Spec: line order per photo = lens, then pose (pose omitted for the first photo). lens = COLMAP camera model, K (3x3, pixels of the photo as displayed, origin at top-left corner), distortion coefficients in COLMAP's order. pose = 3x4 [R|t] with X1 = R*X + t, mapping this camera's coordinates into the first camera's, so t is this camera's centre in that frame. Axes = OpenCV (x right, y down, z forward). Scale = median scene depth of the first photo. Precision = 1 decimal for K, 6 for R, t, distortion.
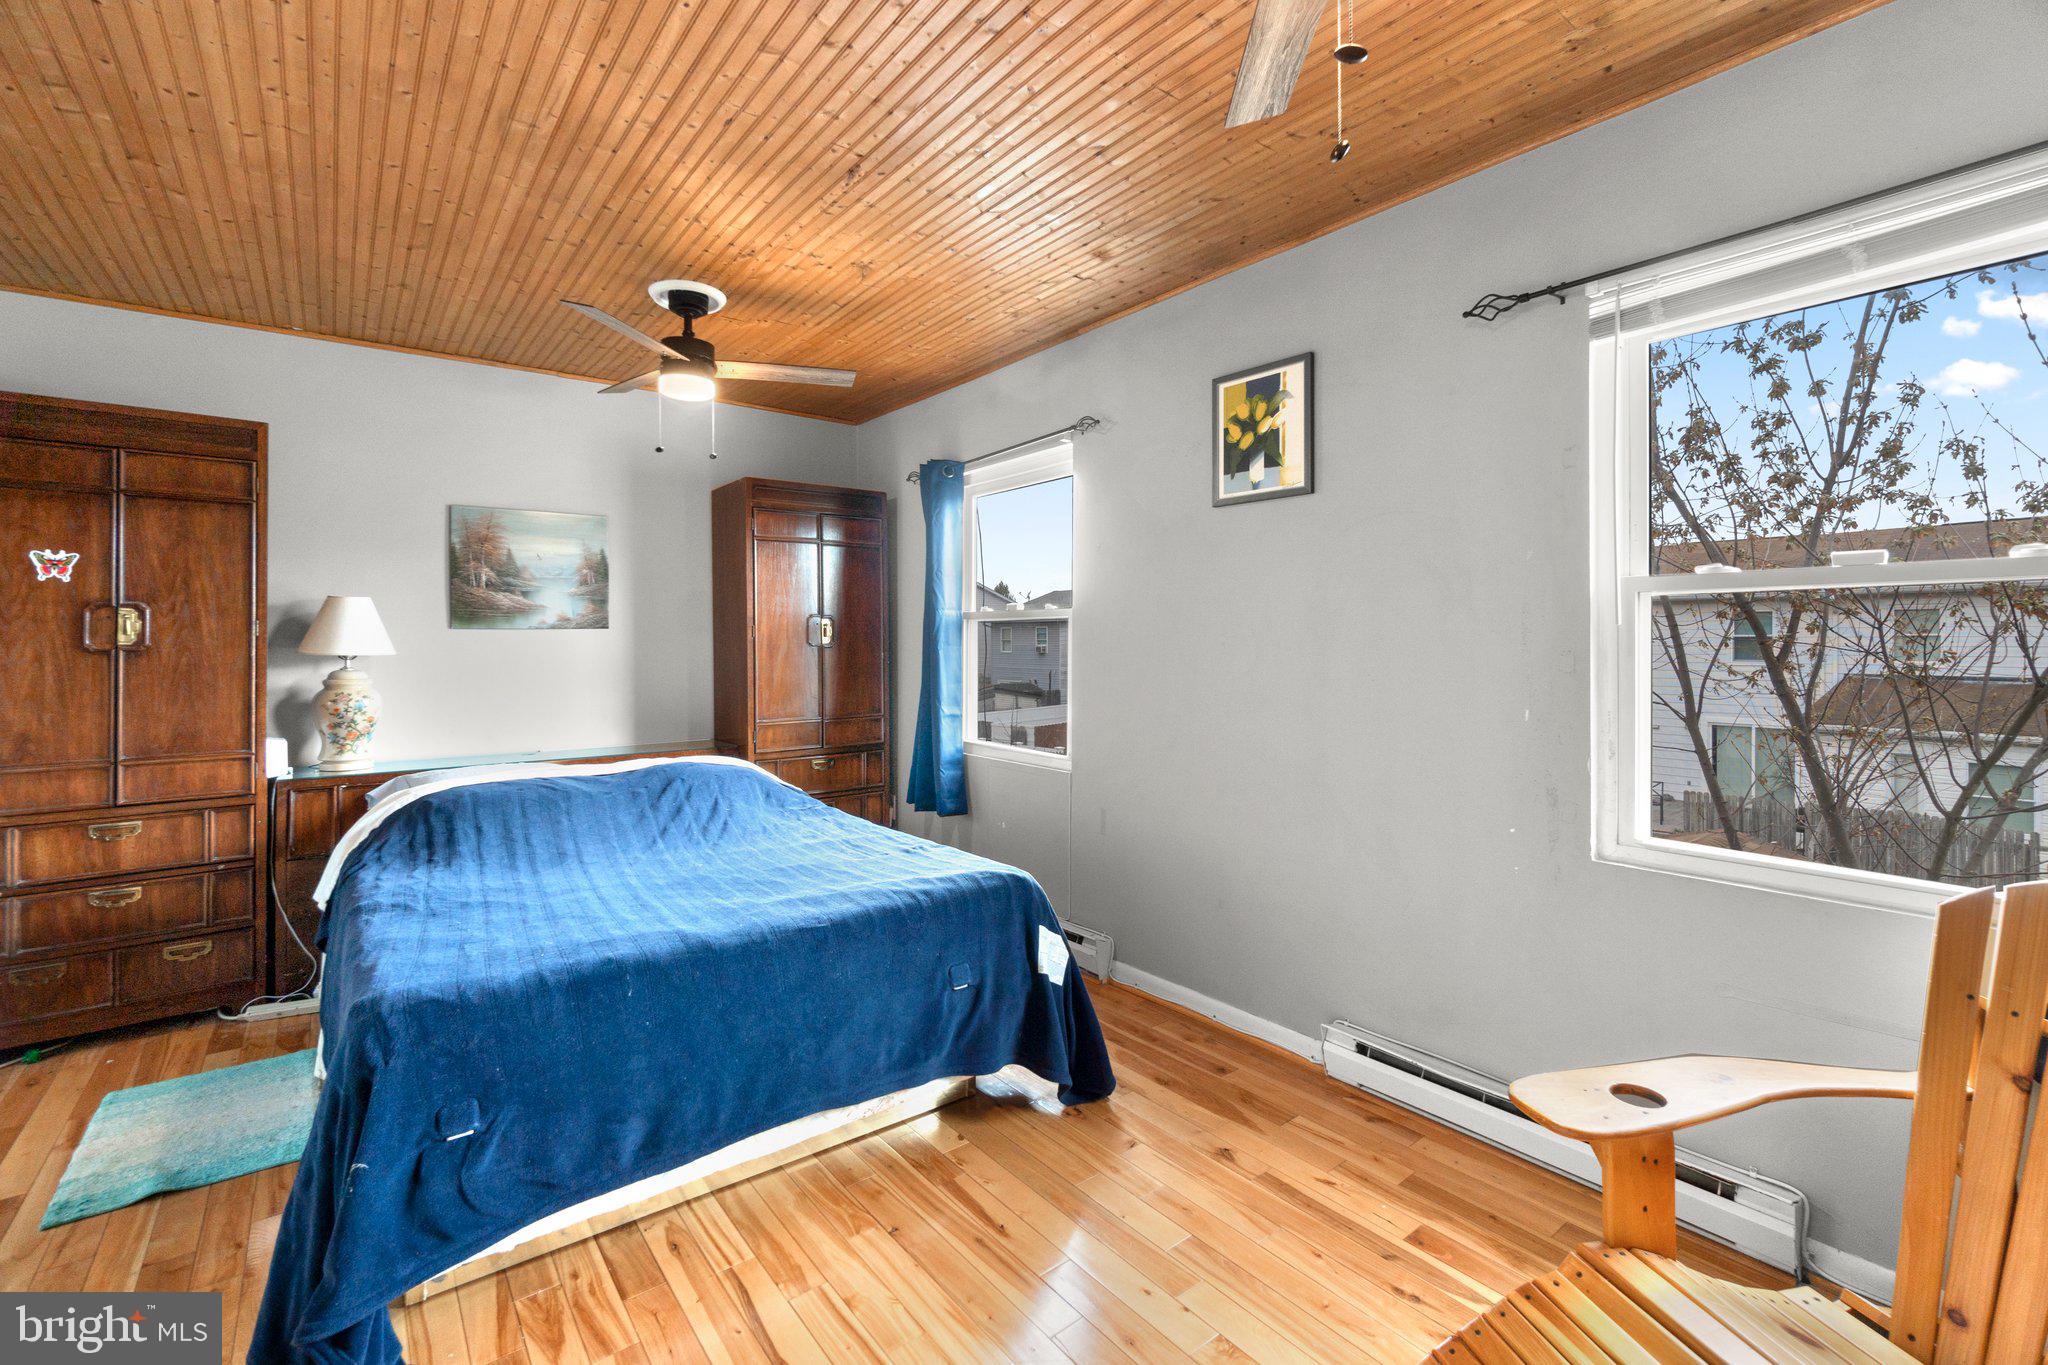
lens RADIAL K [[895.7, 0, 1027.8], [0, 895.7, 668.9], [0, 0, 1]] dist [0.001458, -0.000364]
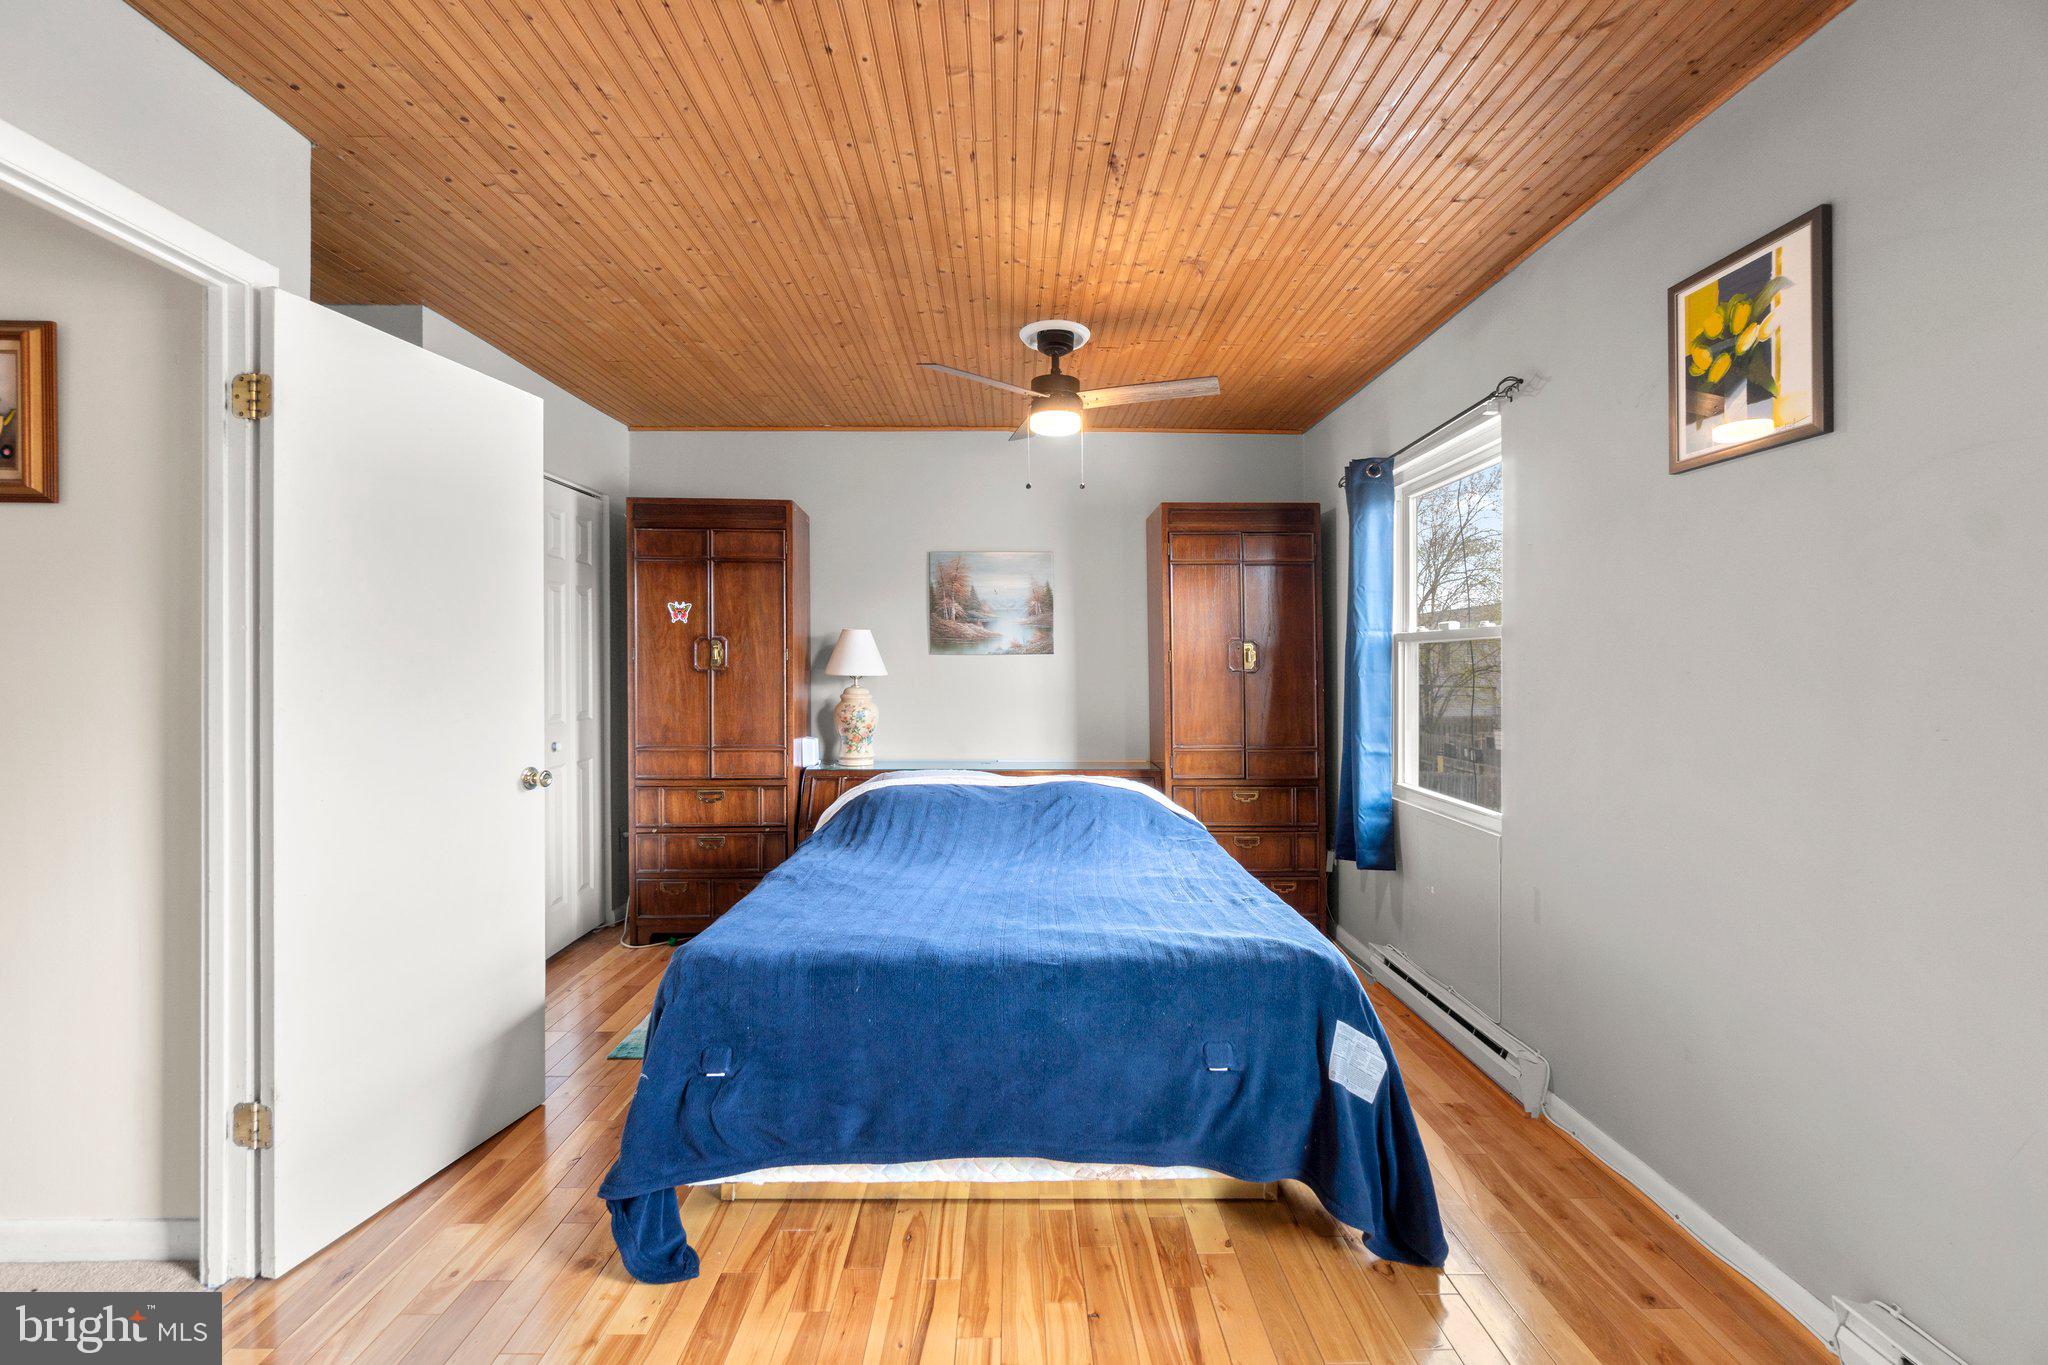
lens RADIAL K [[883.0, 0, 1020.4], [0, 883.0, 688.6], [0, 0, 1]] dist [-0.001088, -0.000040]
pose [[0.797348, 0.020854, -0.603159, 0.233421], [-0.024253, 0.999703, 0.002502, -0.006738], [0.603032, 0.012633, 0.797617, 0.171911]]
